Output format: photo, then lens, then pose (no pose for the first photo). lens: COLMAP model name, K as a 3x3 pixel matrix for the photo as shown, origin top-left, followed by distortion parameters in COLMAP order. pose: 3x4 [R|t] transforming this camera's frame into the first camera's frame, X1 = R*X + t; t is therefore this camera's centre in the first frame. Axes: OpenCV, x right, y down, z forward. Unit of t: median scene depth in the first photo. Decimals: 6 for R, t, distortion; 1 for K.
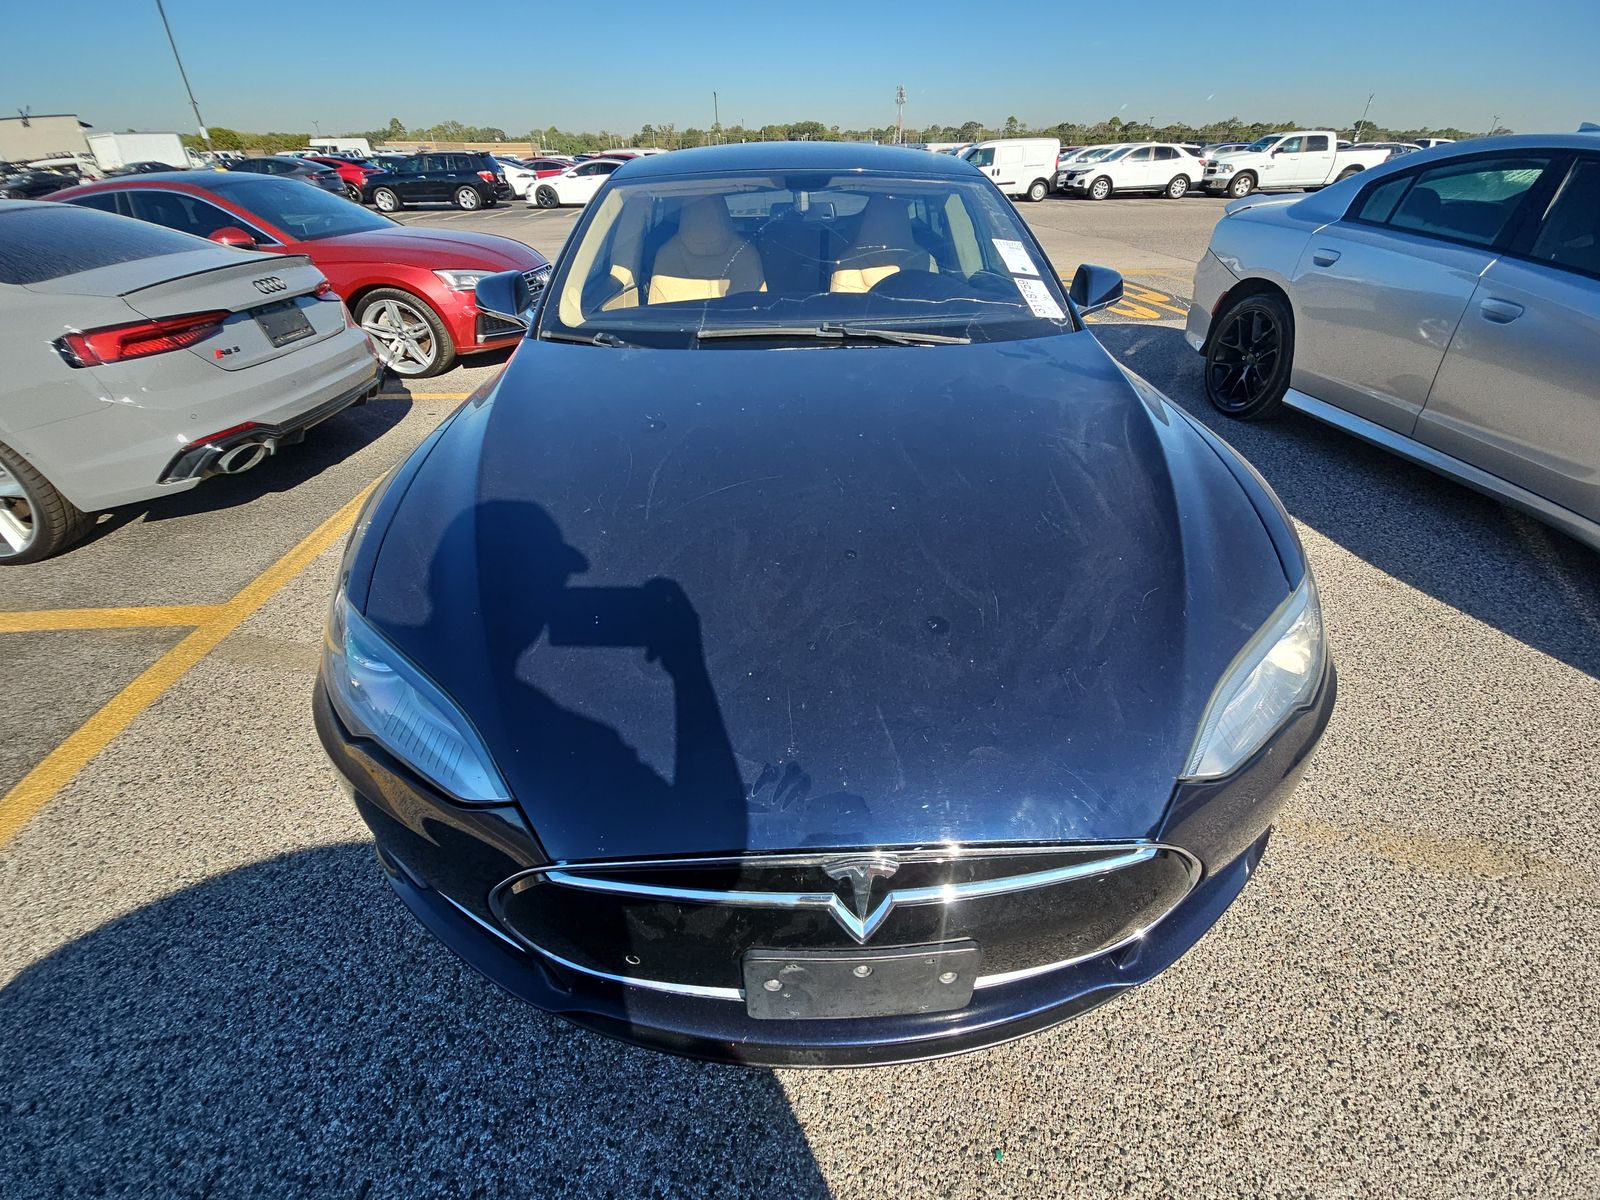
lens RADIAL K [[645.1, 0, 805.7], [0, 645.1, 595.3], [0, 0, 1]] dist [0.000450, -0.000358]
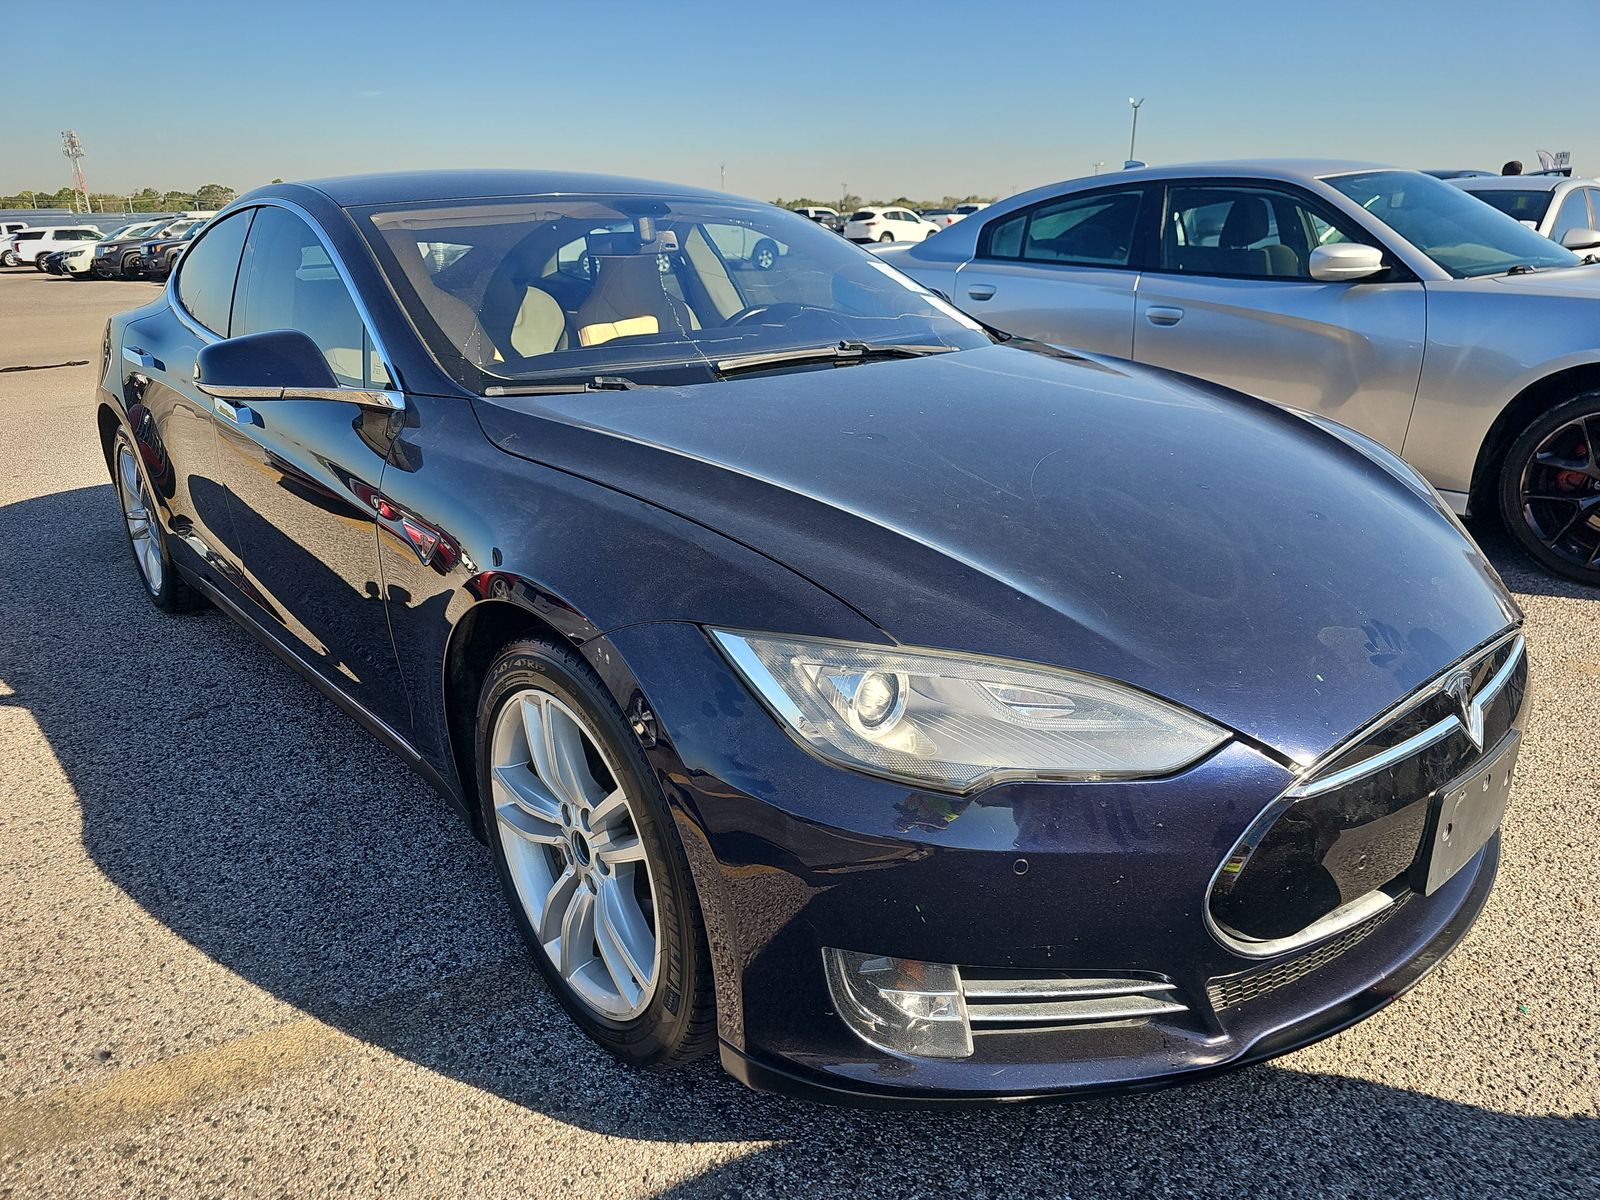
lens RADIAL K [[1073.0, 0, 797.9], [0, 1073.0, 604.0], [0, 0, 1]] dist [0.017658, -0.002572]
pose [[0.780101, -0.213690, 0.588030, -0.894564], [0.359562, 0.922276, -0.141853, 0.073094], [-0.512013, 0.322093, 0.796303, 0.019238]]
